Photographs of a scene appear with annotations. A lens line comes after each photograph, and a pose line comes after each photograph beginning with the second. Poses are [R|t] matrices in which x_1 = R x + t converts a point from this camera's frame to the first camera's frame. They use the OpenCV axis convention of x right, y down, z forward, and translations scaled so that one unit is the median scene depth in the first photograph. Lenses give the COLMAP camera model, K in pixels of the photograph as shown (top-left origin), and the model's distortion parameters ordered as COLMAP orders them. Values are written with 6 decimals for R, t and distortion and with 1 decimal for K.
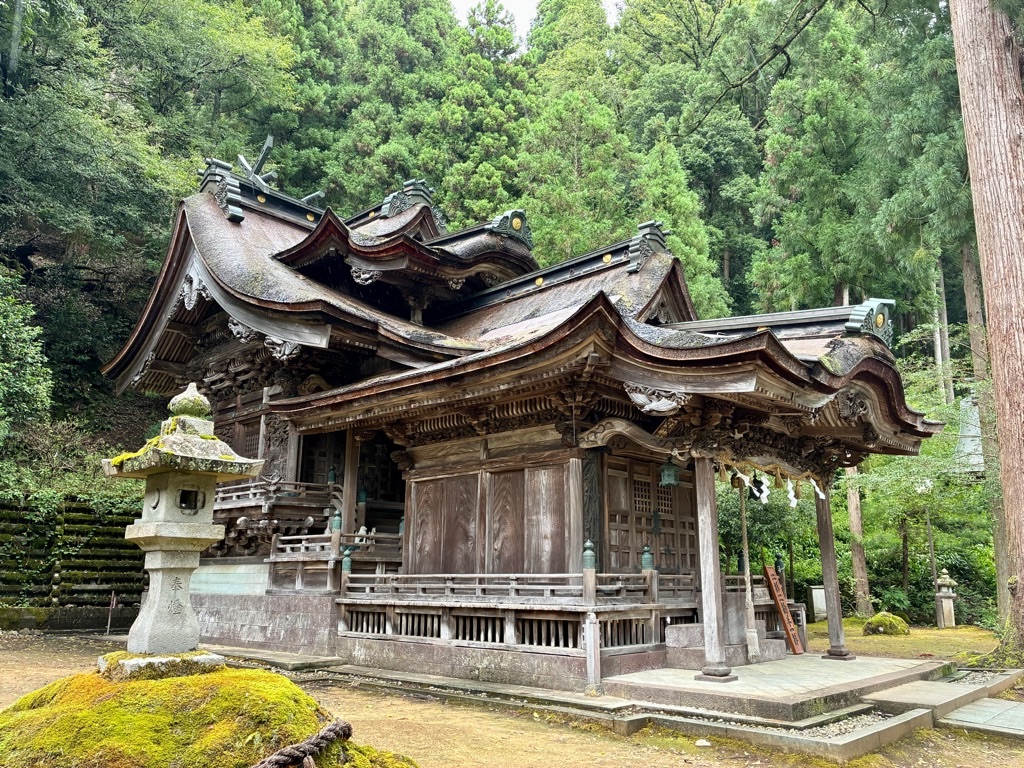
lens RADIAL K [[768.0, 0, 512.0], [0, 768.0, 384.0], [0, 0, 1]] dist [0.058608, -0.090939]
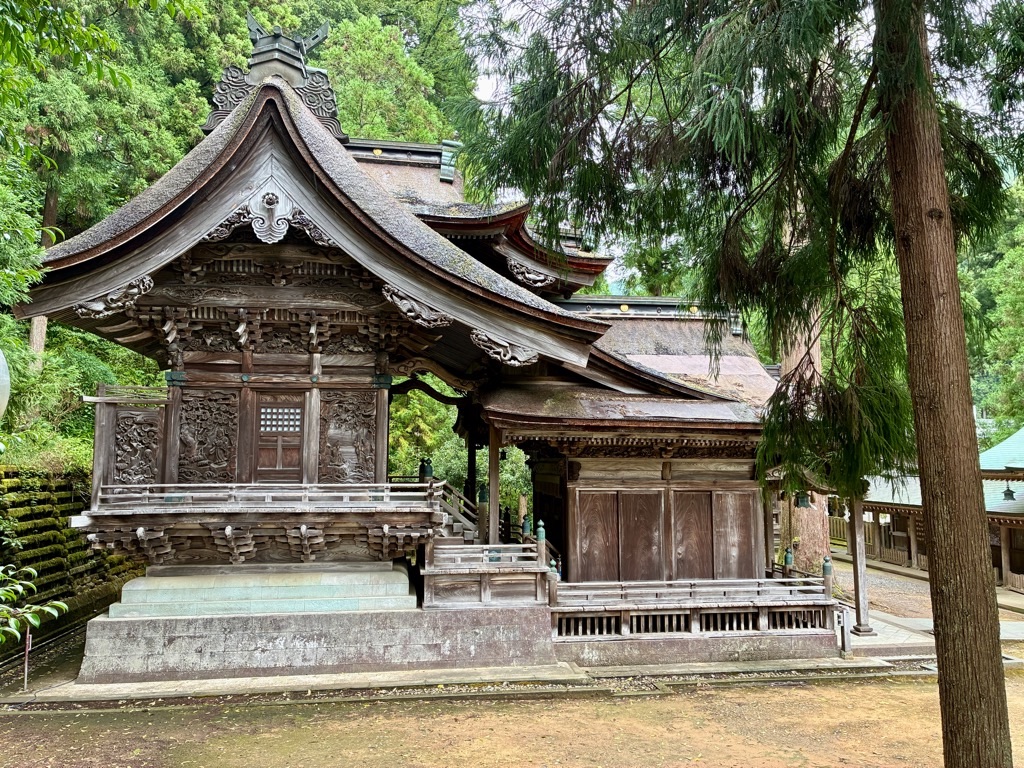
lens RADIAL K [[790.2, 0, 512.0], [0, 790.2, 384.0], [0, 0, 1]] dist [0.044463, 0.000804]
pose [[0.619921, 0.074995, 0.781072, -1.166945], [-0.188488, 0.980509, 0.055455, -0.069111], [-0.761689, -0.181600, 0.621974, 0.452451]]
